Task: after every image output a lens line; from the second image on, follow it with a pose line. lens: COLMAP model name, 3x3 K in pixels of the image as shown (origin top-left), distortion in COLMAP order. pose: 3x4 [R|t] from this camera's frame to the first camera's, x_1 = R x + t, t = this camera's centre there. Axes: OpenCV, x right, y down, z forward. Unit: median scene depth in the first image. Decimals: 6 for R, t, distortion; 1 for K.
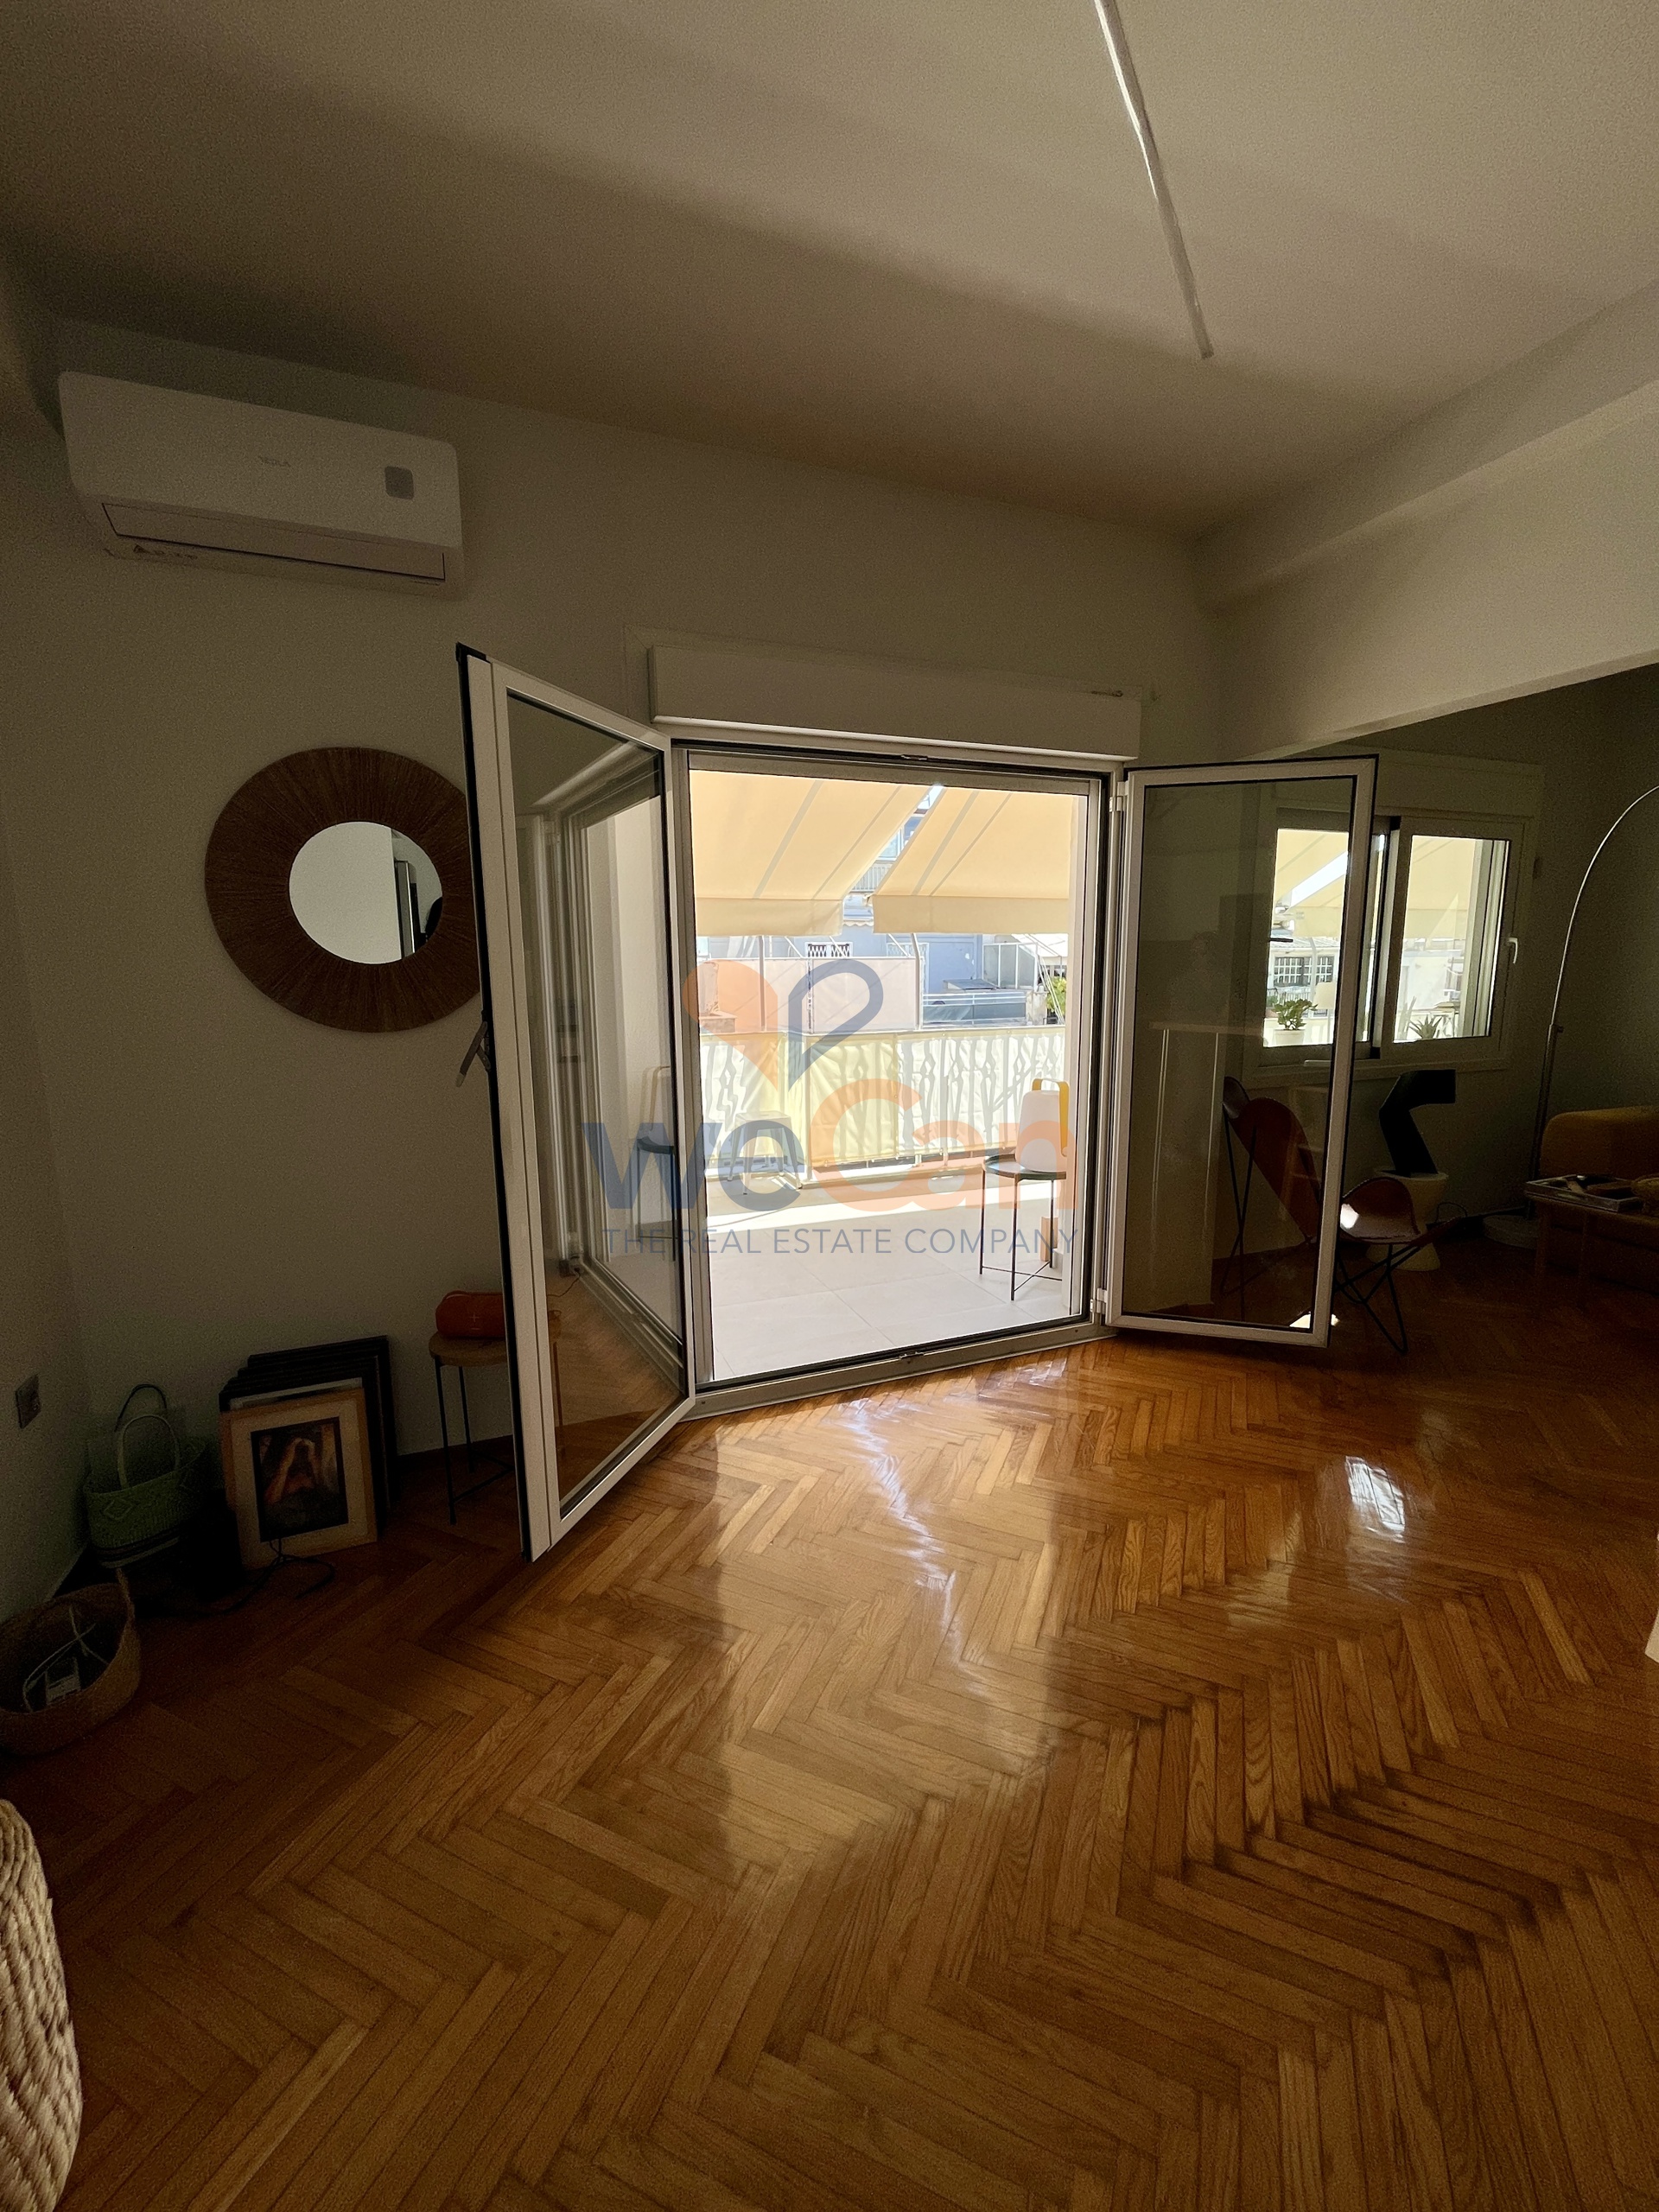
lens RADIAL K [[895.8, 0, 829.5], [0, 895.8, 1106.0], [0, 0, 1]] dist [-0.002667, -0.000351]
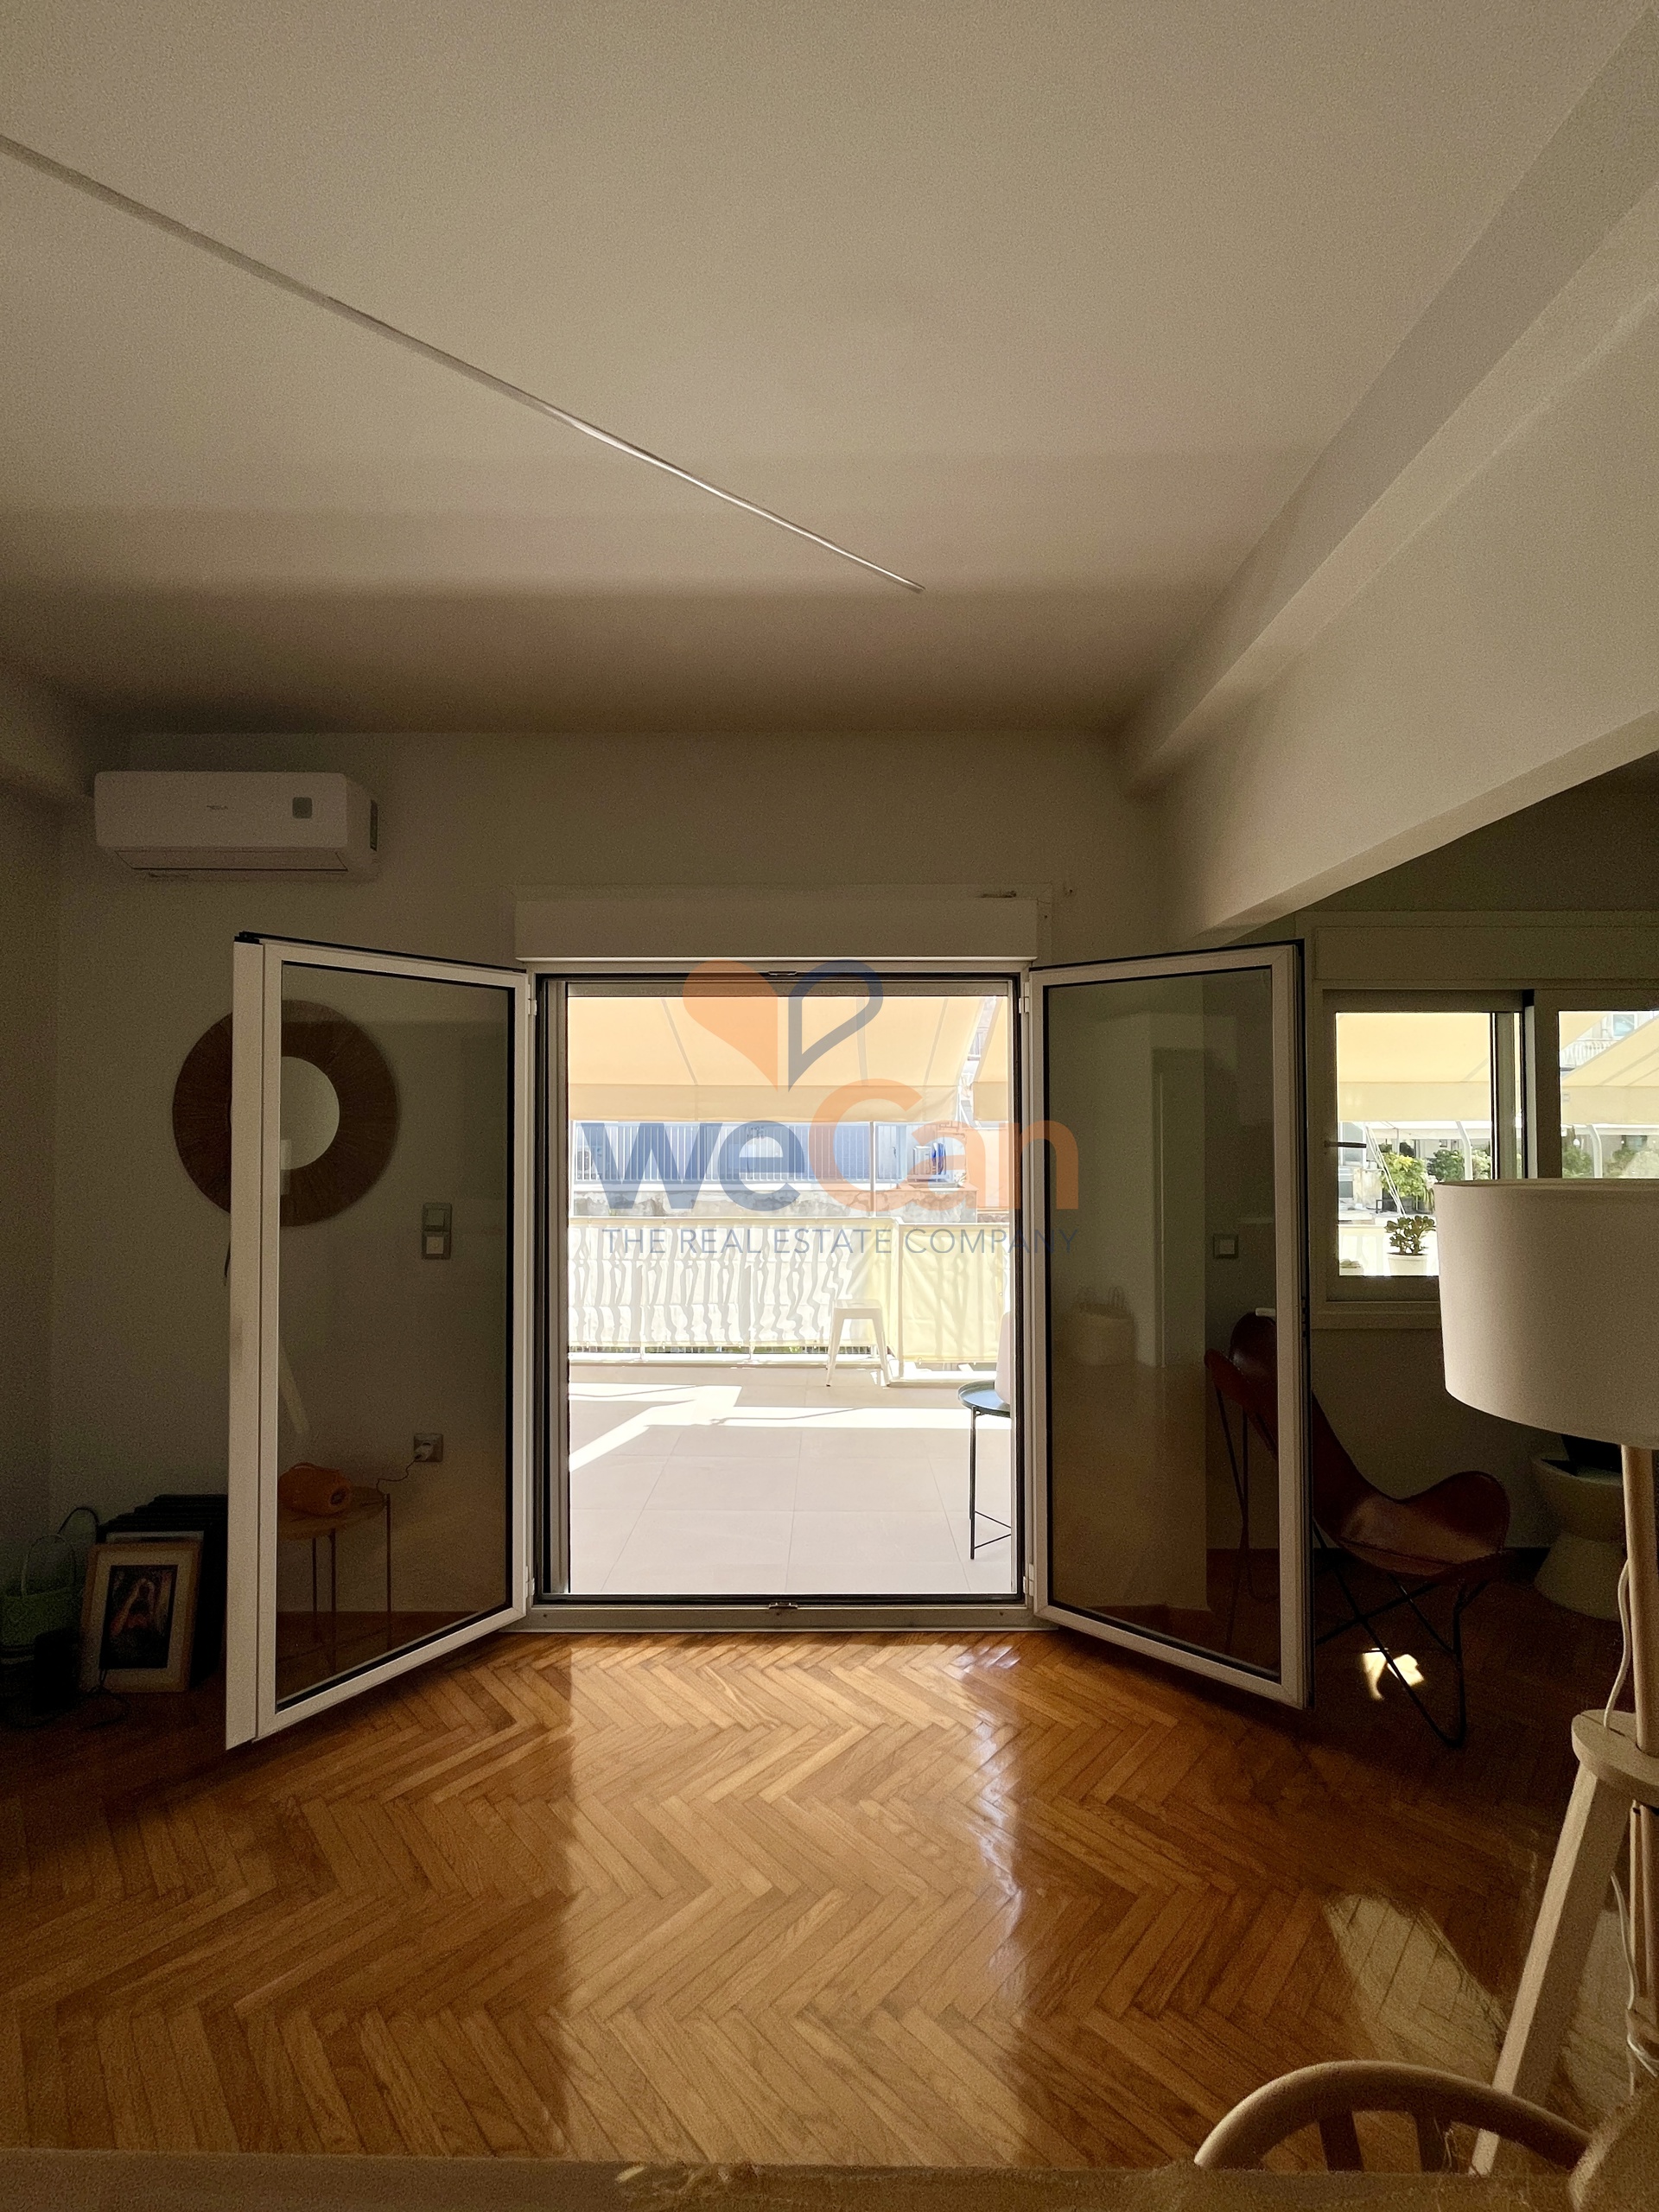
lens RADIAL K [[895.8, 0, 829.5], [0, 895.8, 1106.0], [0, 0, 1]] dist [-0.002667, -0.000351]
pose [[0.931562, 0.001262, -0.363580, 0.487730], [-0.066439, 0.983747, -0.166816, -0.072163], [0.357460, 0.179556, 0.916505, 0.109677]]
